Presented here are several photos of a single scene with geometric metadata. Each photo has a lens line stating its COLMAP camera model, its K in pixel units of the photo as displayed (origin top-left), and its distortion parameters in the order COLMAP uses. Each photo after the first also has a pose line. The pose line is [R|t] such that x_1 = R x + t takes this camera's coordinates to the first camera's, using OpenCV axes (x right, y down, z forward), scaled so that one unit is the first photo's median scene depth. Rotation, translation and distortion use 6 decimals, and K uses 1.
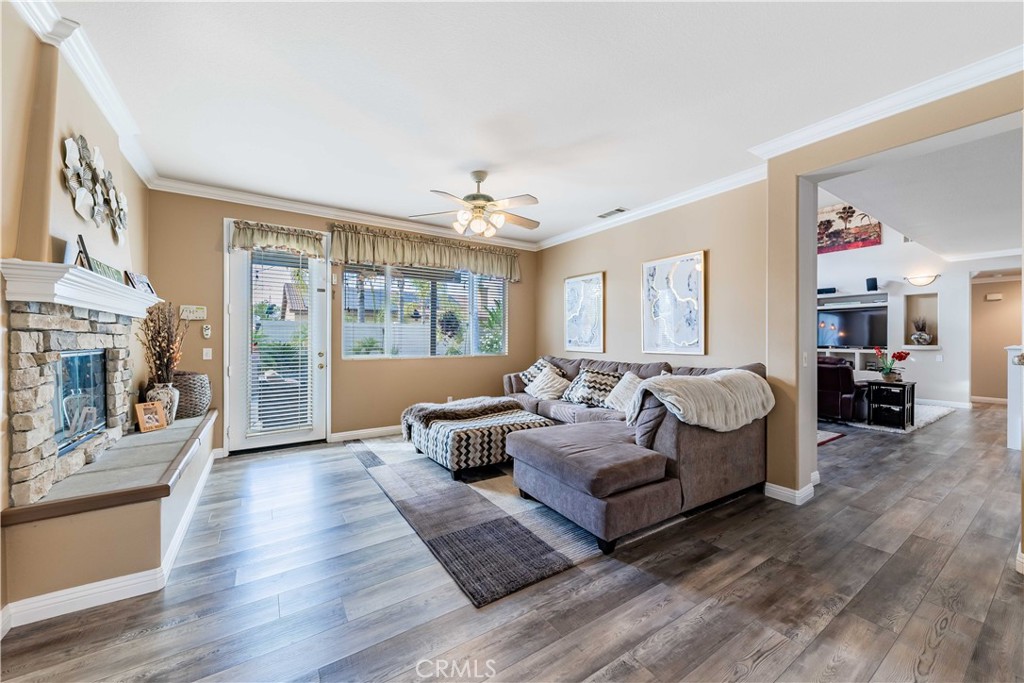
lens RADIAL K [[373.8, 0, 512.0], [0, 373.8, 341.5], [0, 0, 1]] dist [0.000389, -0.006632]
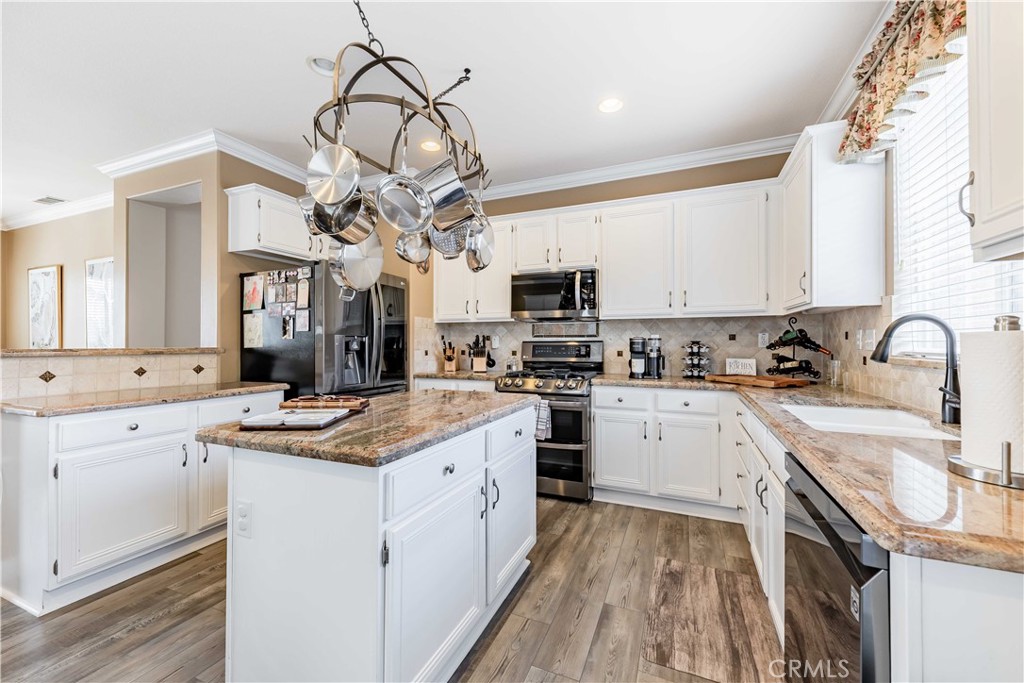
lens RADIAL K [[404.9, 0, 512.0], [0, 404.9, 341.5], [0, 0, 1]] dist [0.000471, -0.000001]
pose [[0.830470, -0.000703, 0.557063, 0.954507], [0.003800, 0.999983, -0.004404, 0.005034], [-0.557050, 0.005774, 0.830459, -0.636570]]
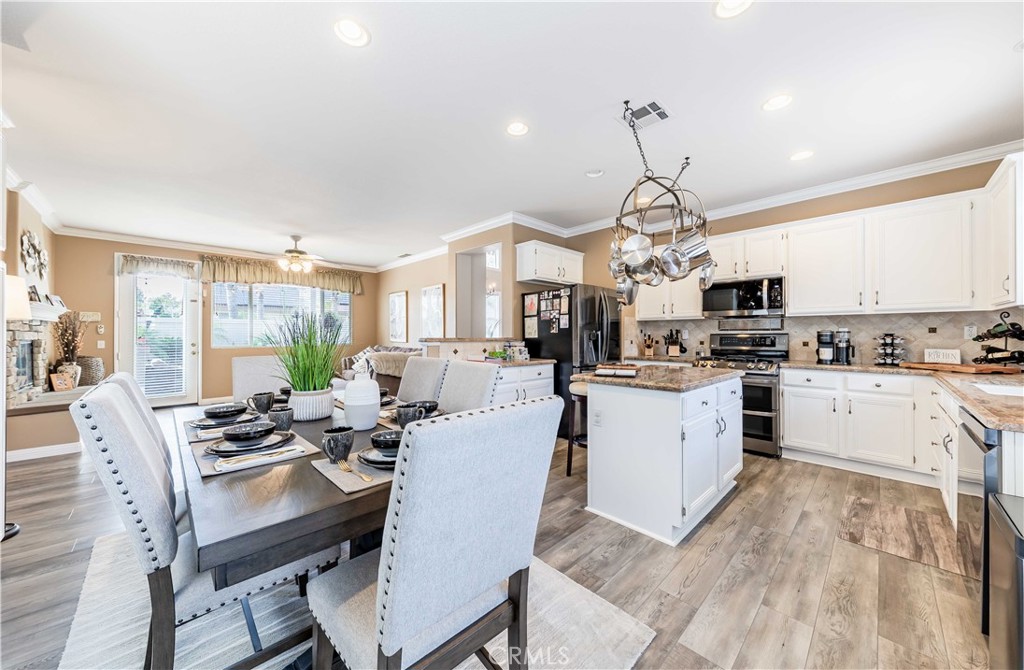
lens RADIAL K [[352.2, 0, 512.0], [0, 352.2, 335.0], [0, 0, 1]] dist [0.016536, -0.006599]
pose [[0.982033, -0.002365, 0.188694, 0.636950], [0.002818, 0.999994, -0.002133, 0.004425], [-0.188688, 0.002626, 0.982034, -0.854295]]
